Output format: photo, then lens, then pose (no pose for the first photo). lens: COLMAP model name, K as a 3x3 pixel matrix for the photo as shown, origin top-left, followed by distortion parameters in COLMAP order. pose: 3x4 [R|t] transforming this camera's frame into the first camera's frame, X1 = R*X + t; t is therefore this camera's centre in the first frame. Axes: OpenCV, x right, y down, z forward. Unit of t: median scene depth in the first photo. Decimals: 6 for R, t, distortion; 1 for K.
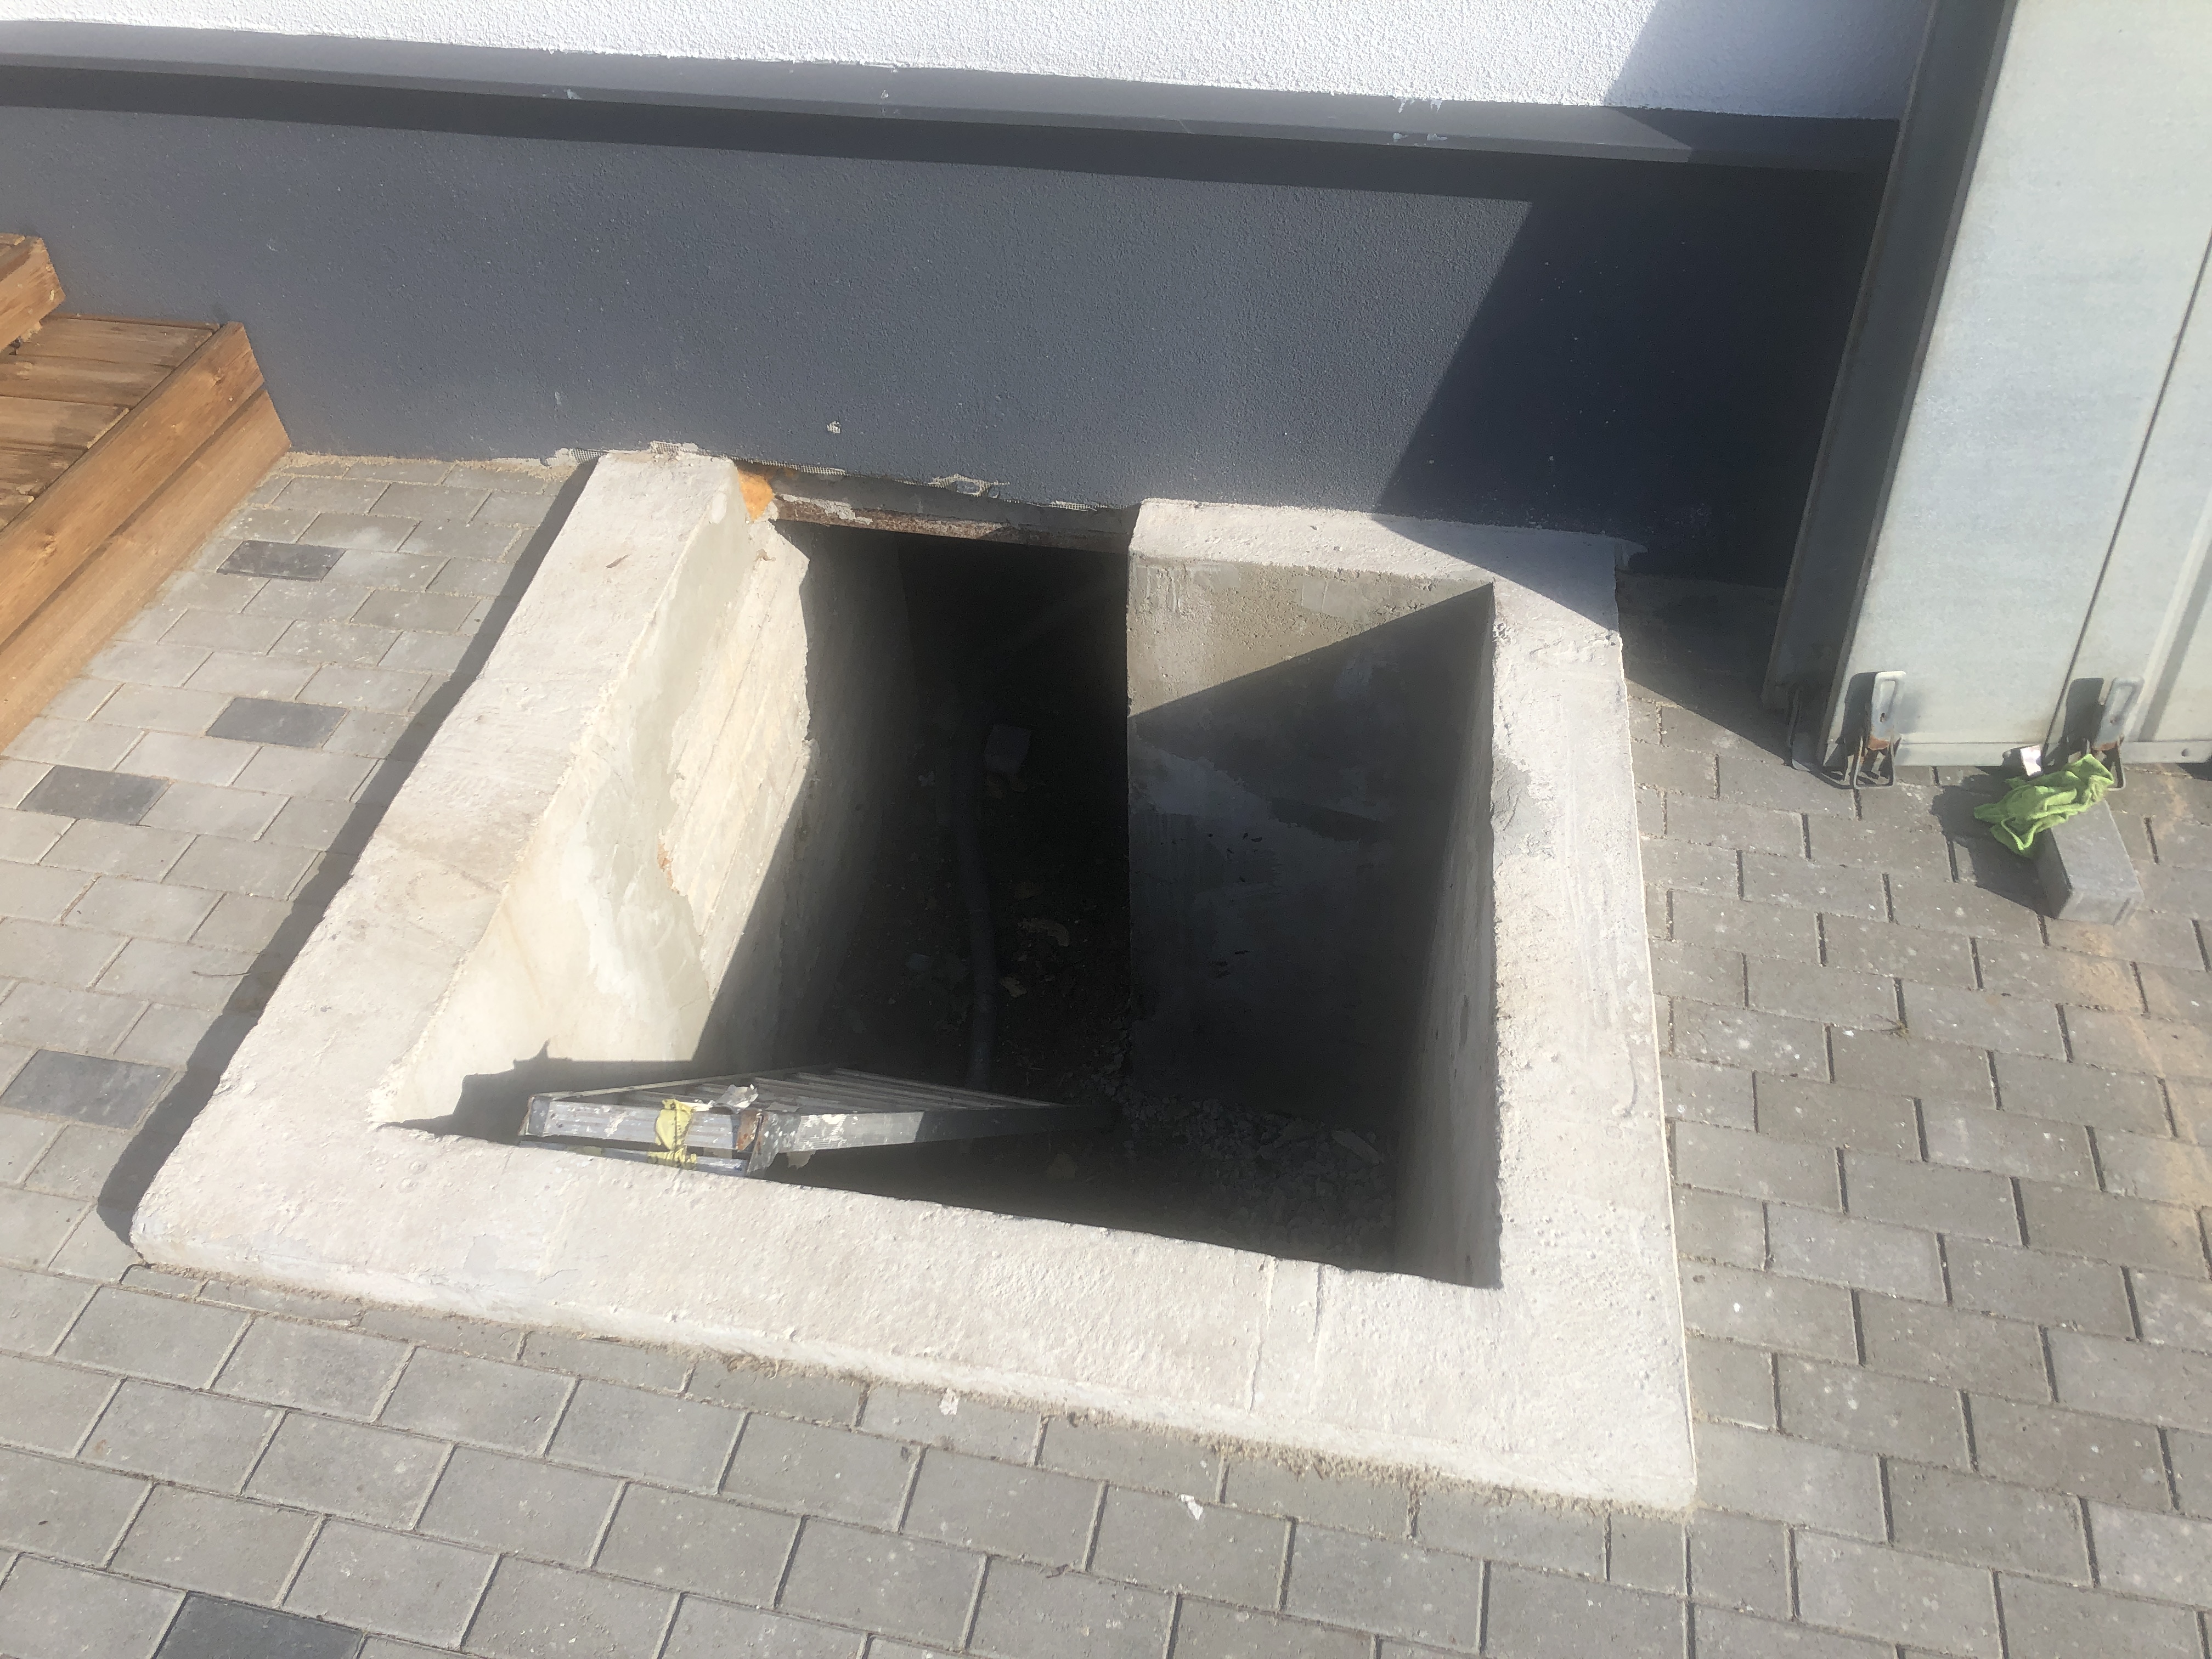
lens RADIAL K [[1800.8, 0, 1087.6], [0, 1800.8, 813.6], [0, 0, 1]] dist [0.013478, 0.002621]
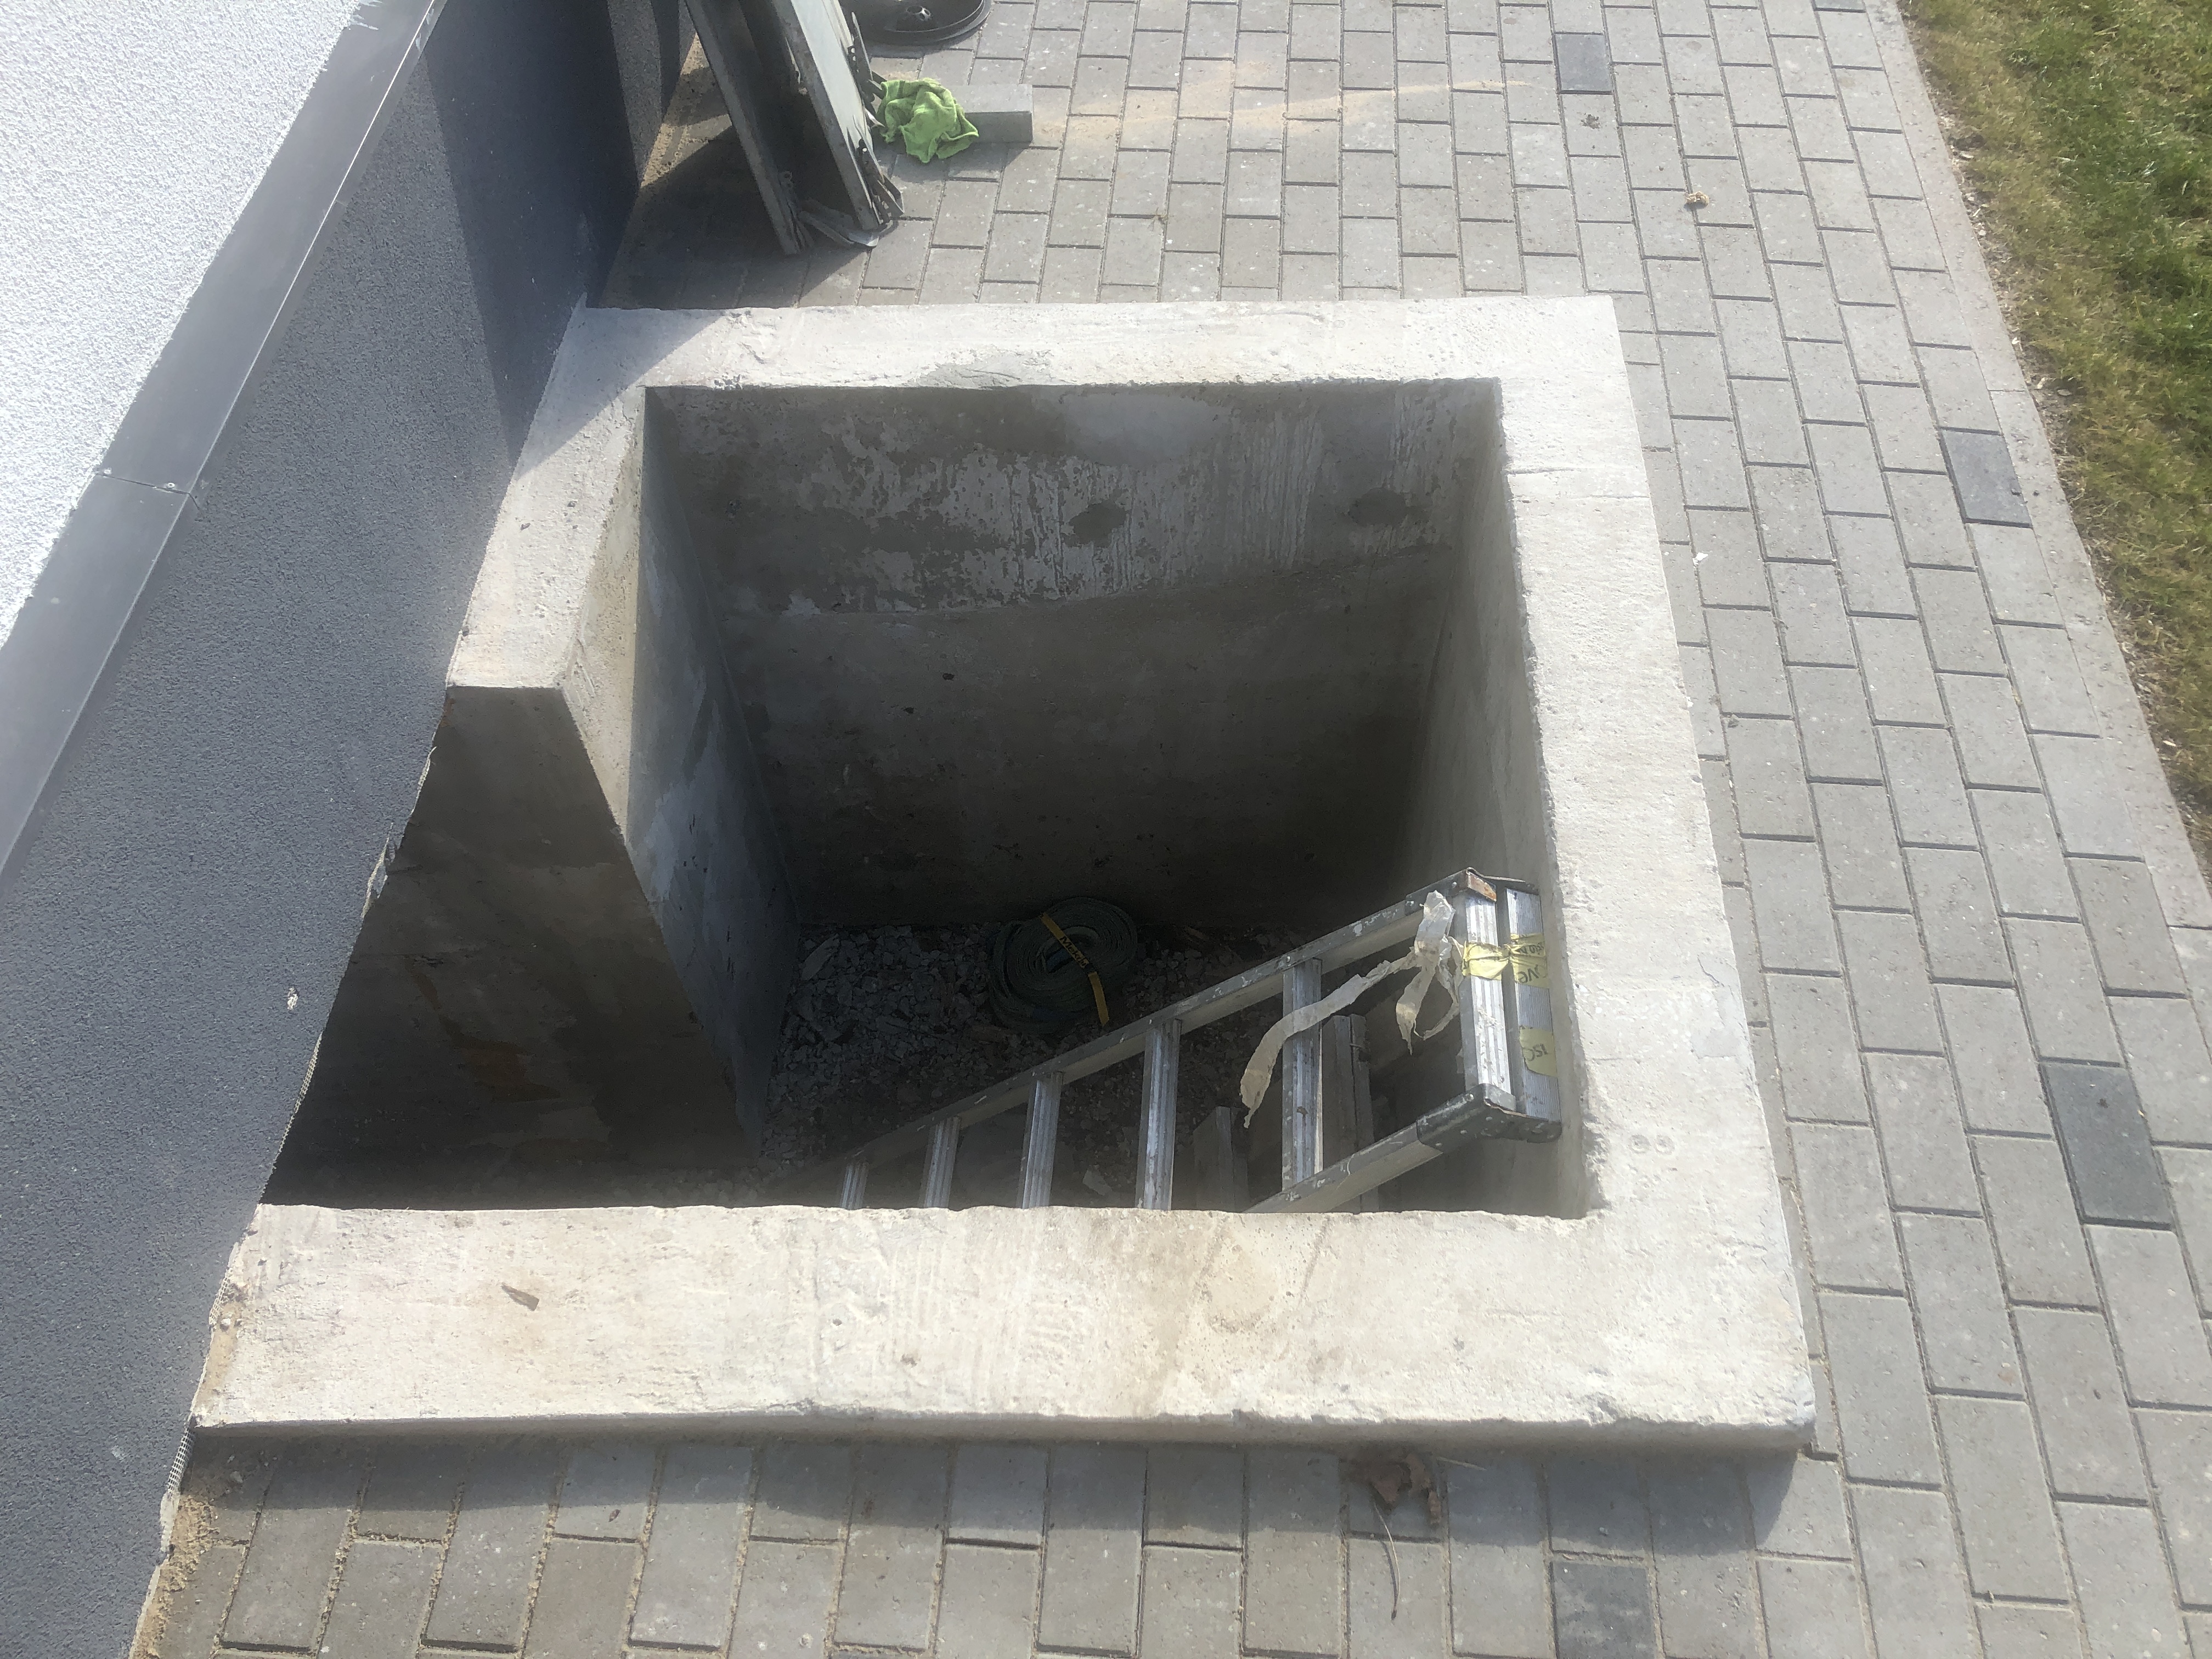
lens RADIAL K [[1800.8, 0, 1087.6], [0, 1800.8, 813.6], [0, 0, 1]] dist [0.013478, 0.002621]
pose [[-0.132016, -0.781454, 0.609837, -0.768224], [0.713781, 0.351951, 0.605513, -0.626966], [-0.687814, 0.515228, 0.511324, 0.639005]]
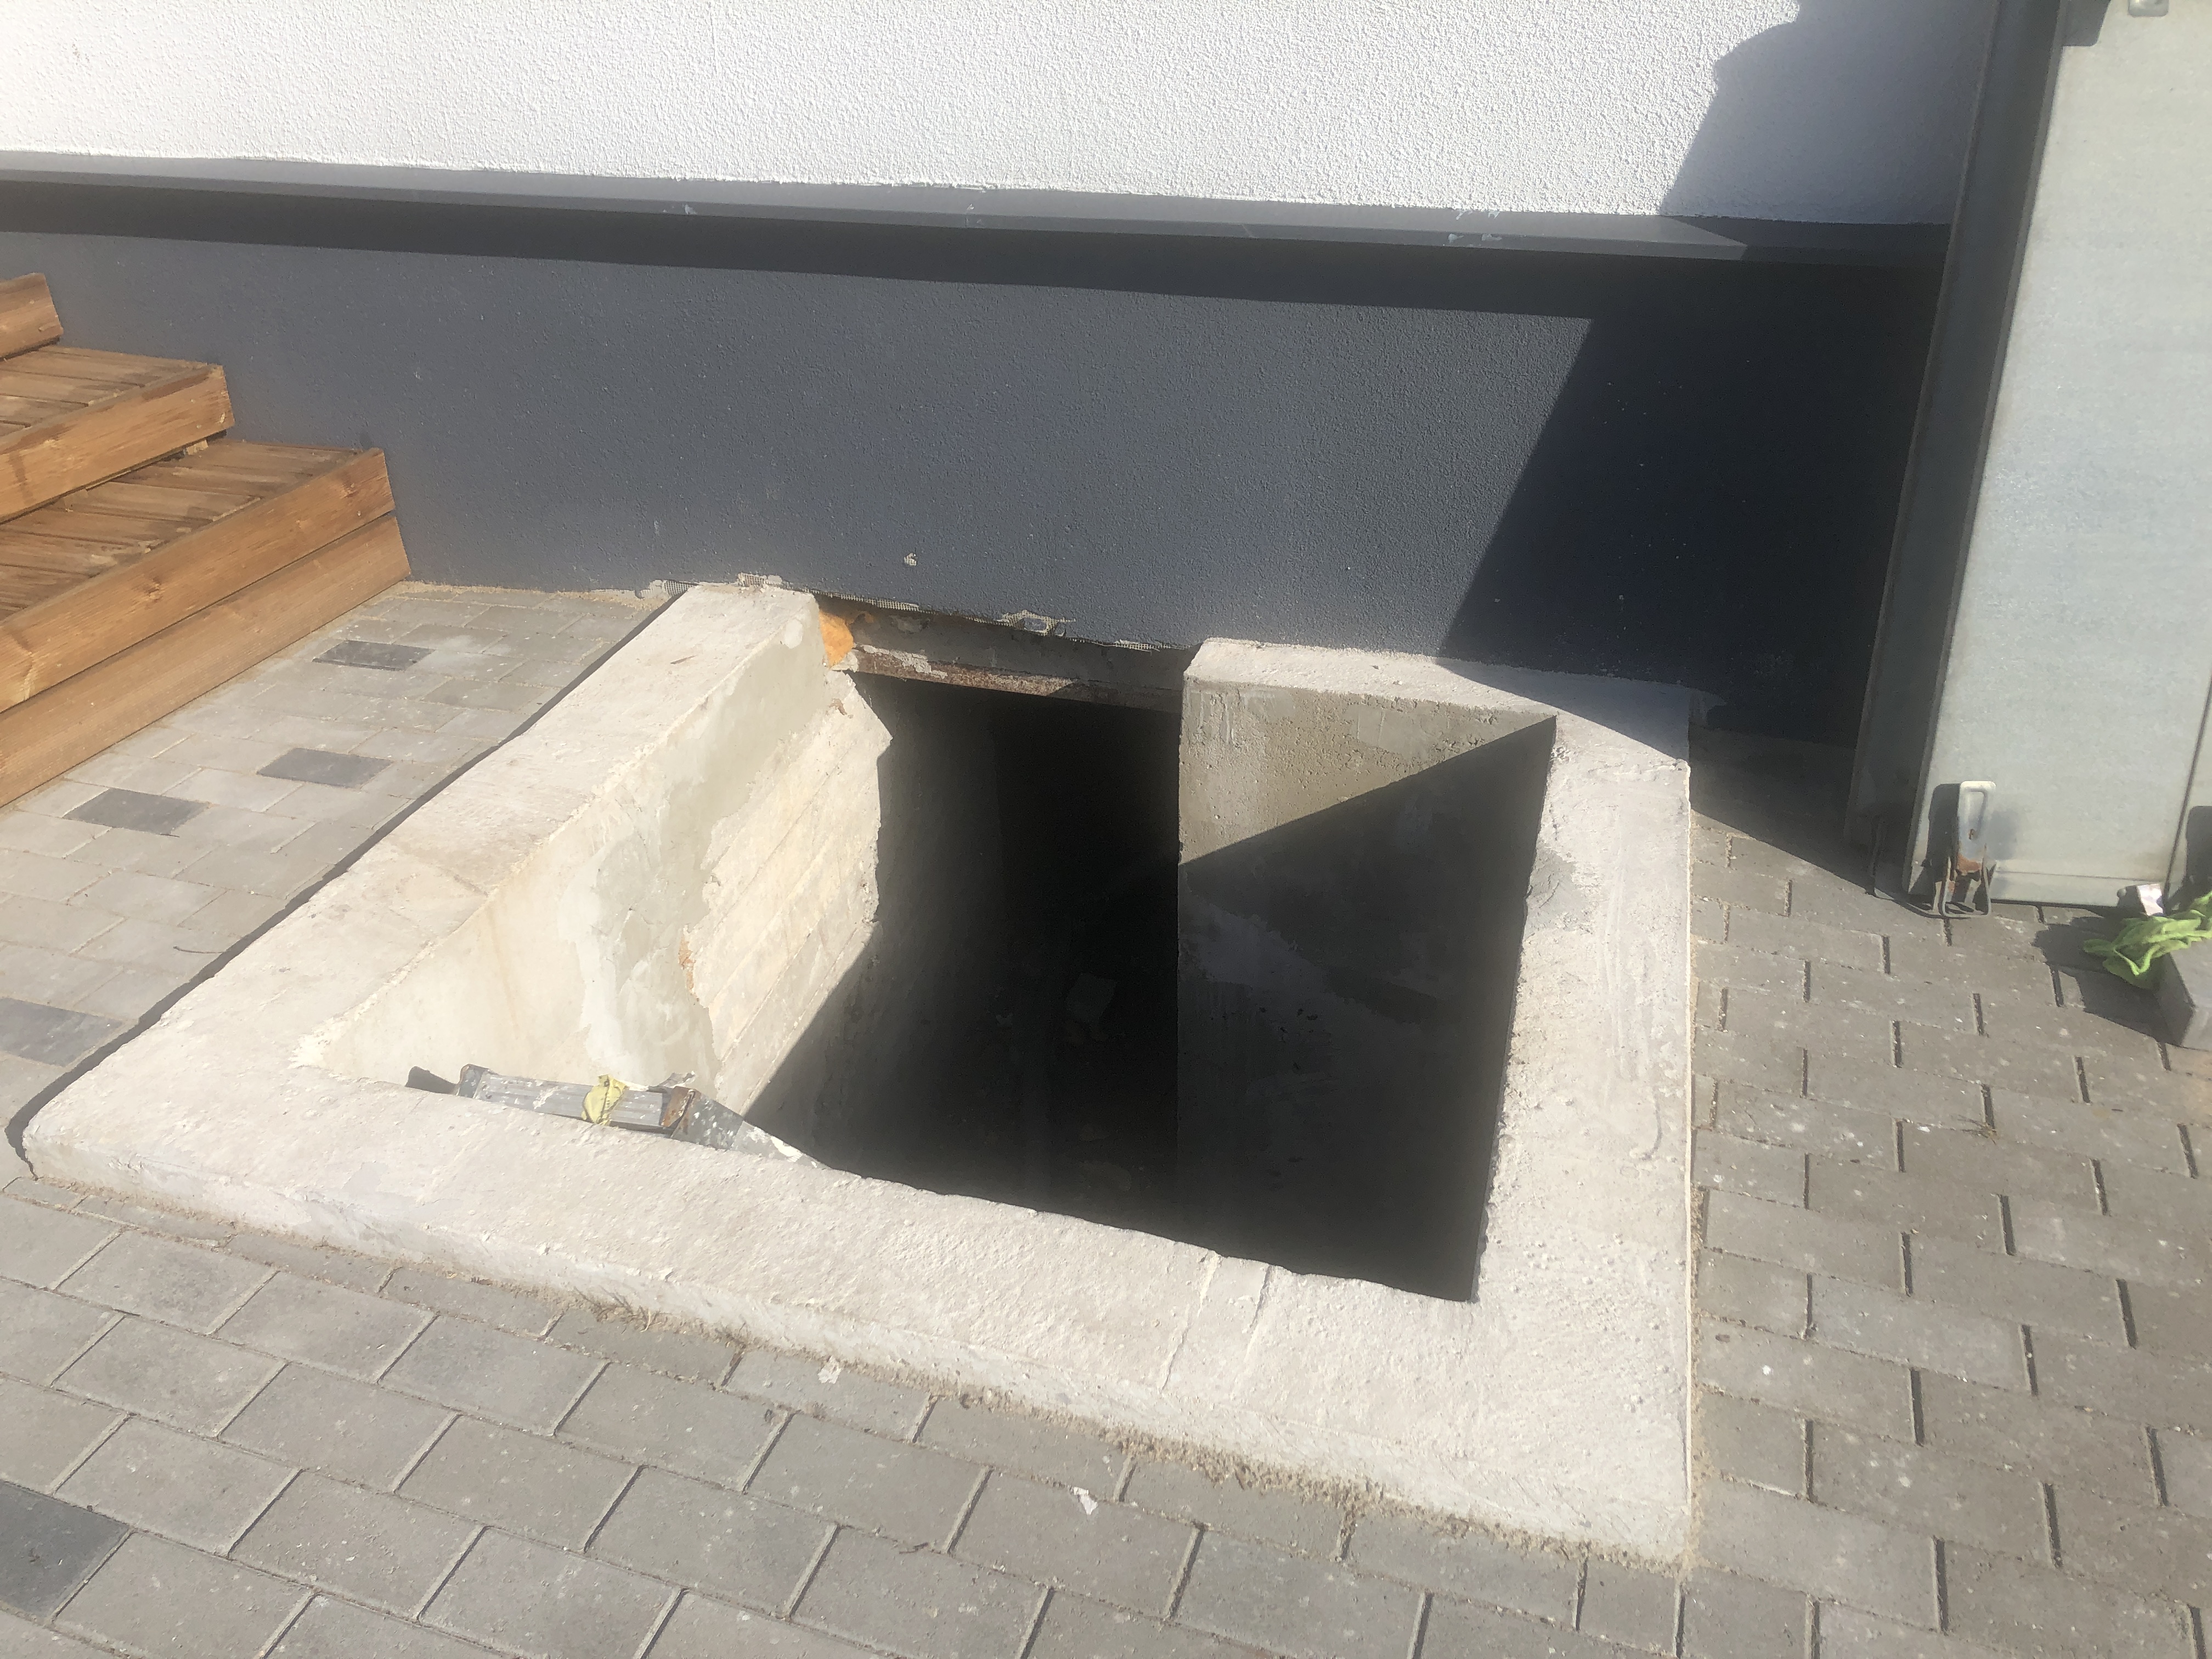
lens RADIAL K [[1803.3, 0, 1078.4], [0, 1803.3, 827.5], [0, 0, 1]] dist [0.010397, 0.014001]
pose [[0.991579, 0.065880, -0.111494, 0.114193], [-0.091502, 0.965654, -0.243186, 0.253282], [0.091644, 0.251340, 0.963550, 0.091449]]
